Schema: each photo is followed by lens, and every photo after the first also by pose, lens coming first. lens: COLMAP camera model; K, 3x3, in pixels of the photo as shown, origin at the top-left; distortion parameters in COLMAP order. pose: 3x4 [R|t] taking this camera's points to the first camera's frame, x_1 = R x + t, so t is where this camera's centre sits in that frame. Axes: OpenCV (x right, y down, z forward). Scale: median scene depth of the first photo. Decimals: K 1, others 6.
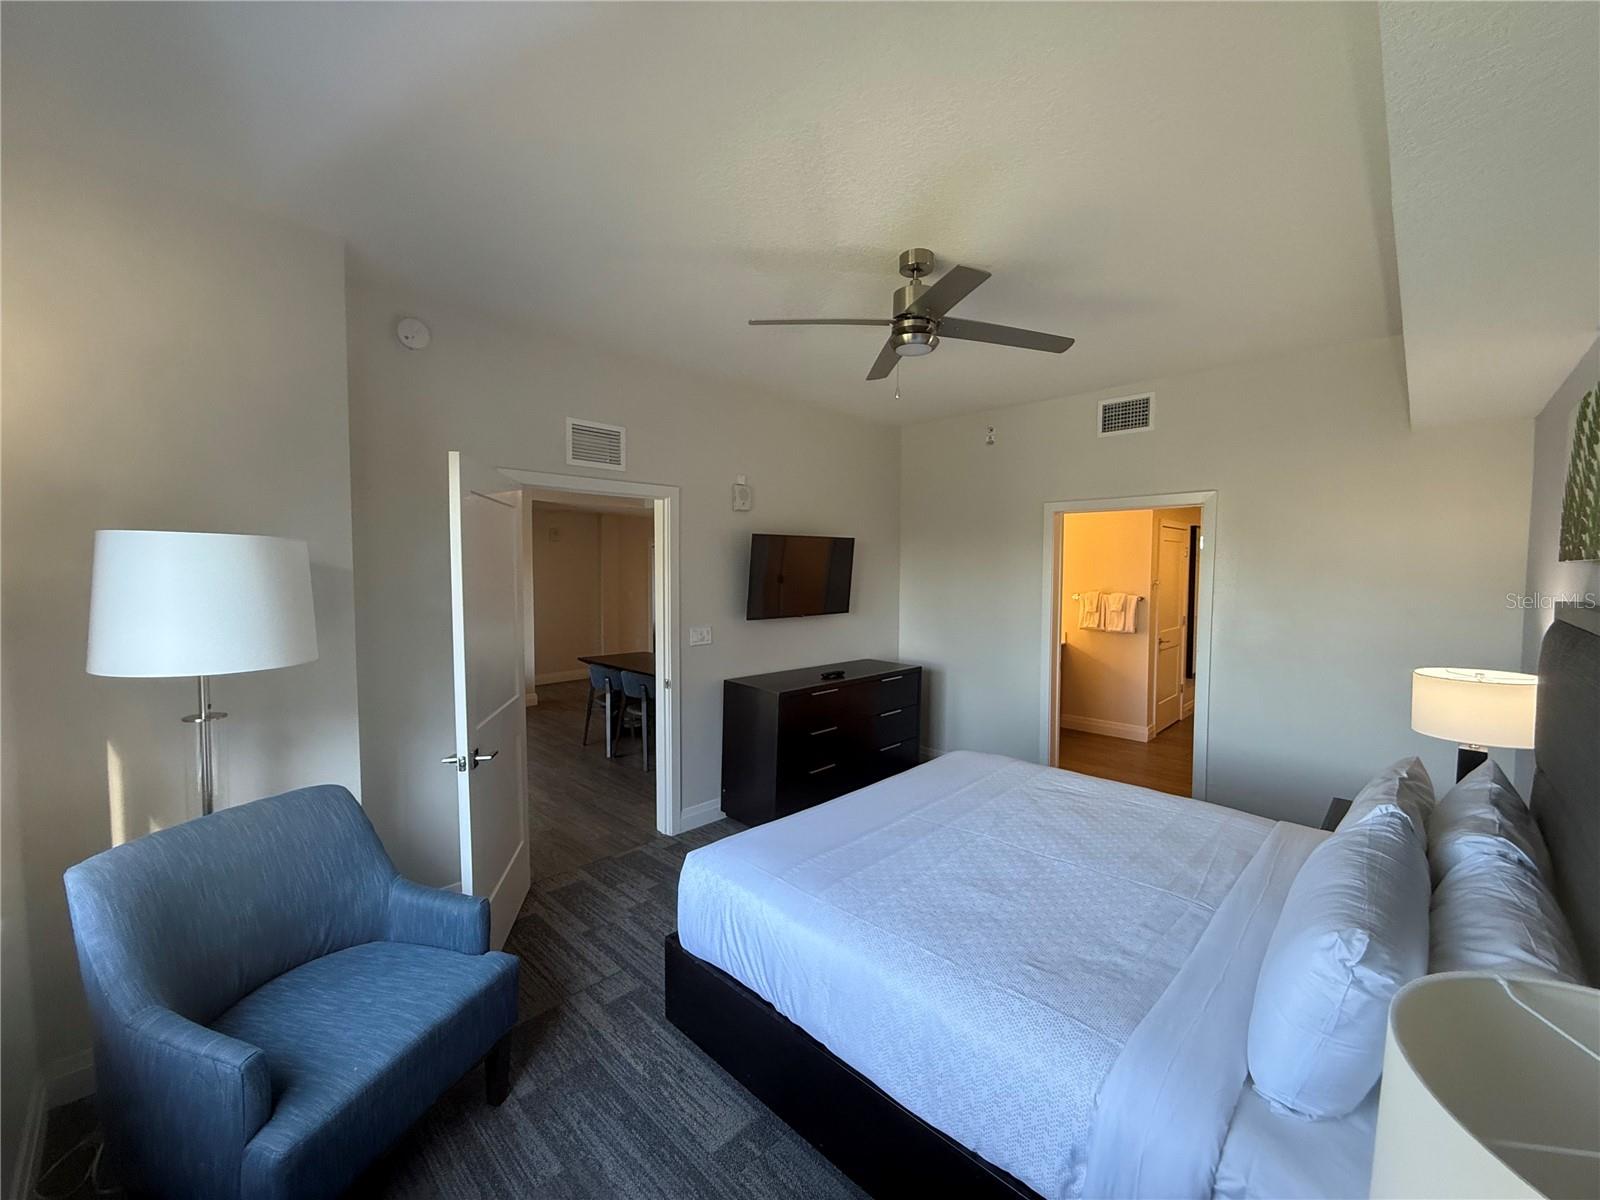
lens RADIAL K [[638.3, 0, 795.4], [0, 638.3, 599.0], [0, 0, 1]] dist [0.001674, 0.000065]
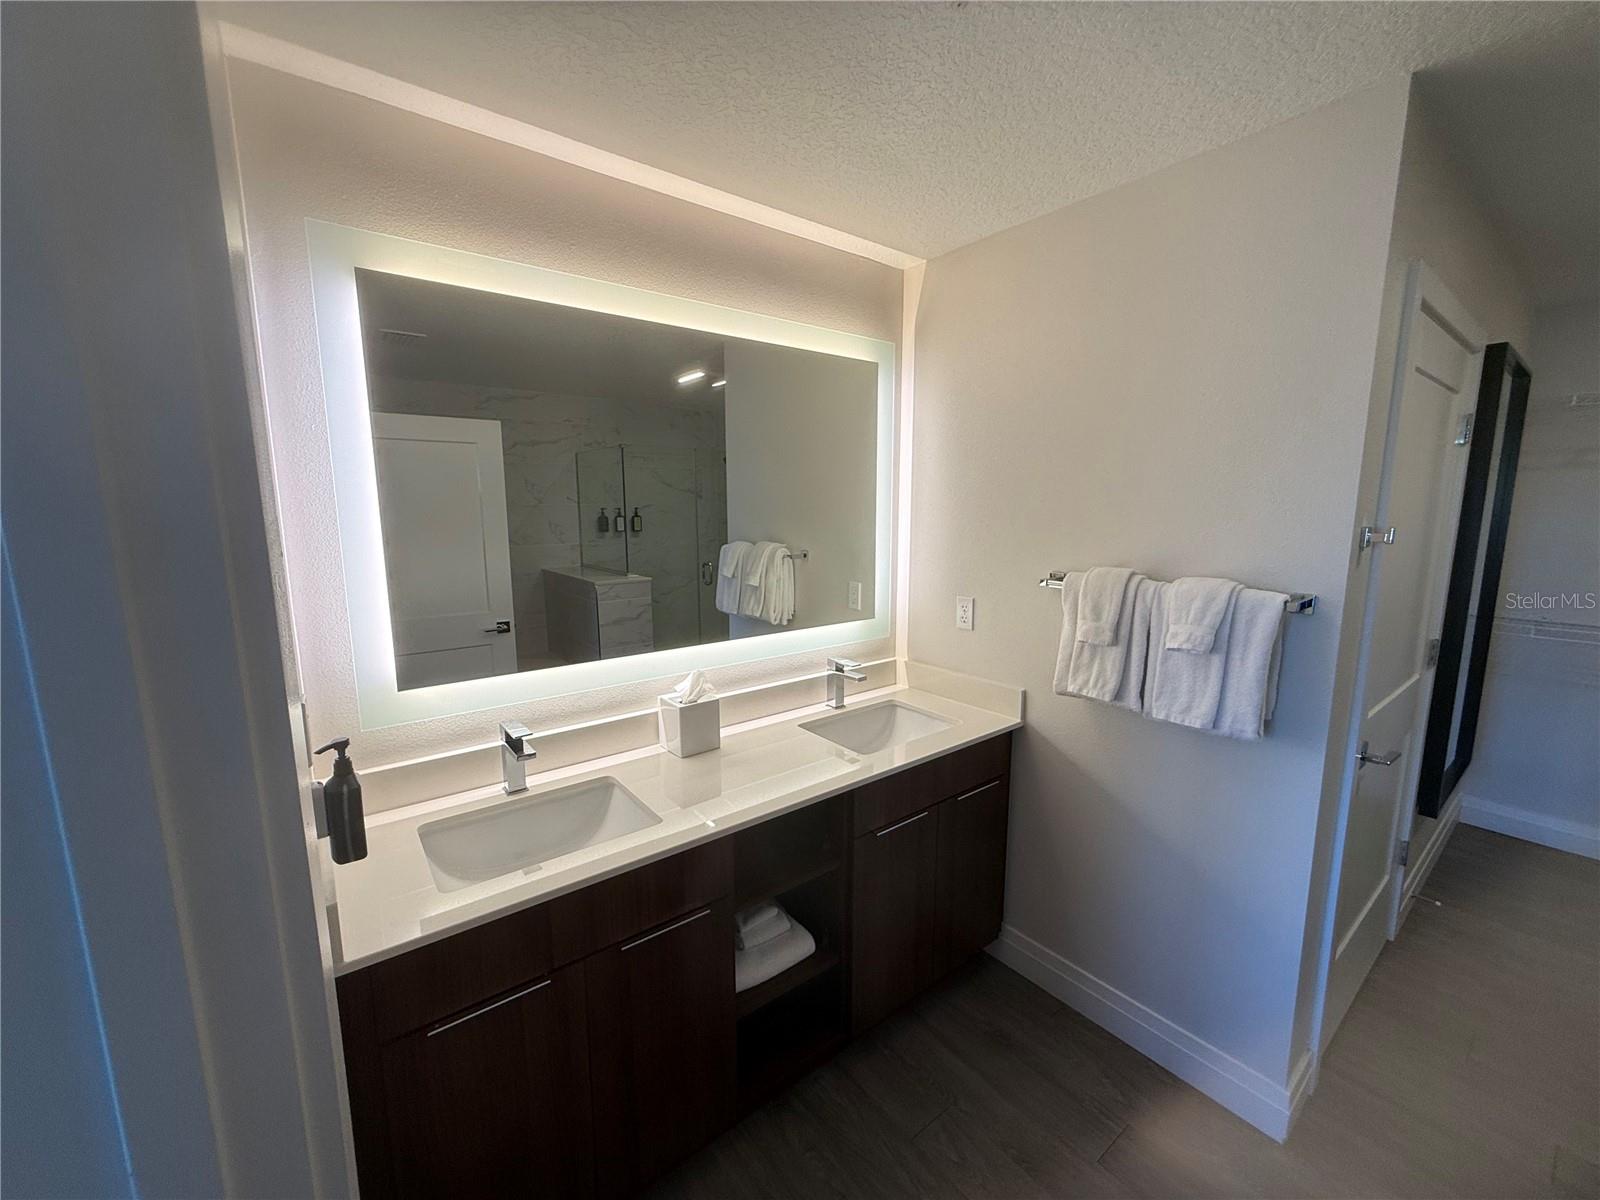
lens RADIAL K [[638.3, 0, 801.1], [0, 638.3, 602.0], [0, 0, 1]] dist [0.001674, 0.000065]
pose [[0.990893, 0.010745, -0.134219, 0.383237], [0.003203, 0.994647, 0.103279, -0.026054], [0.134610, -0.102768, 0.985555, 0.730775]]
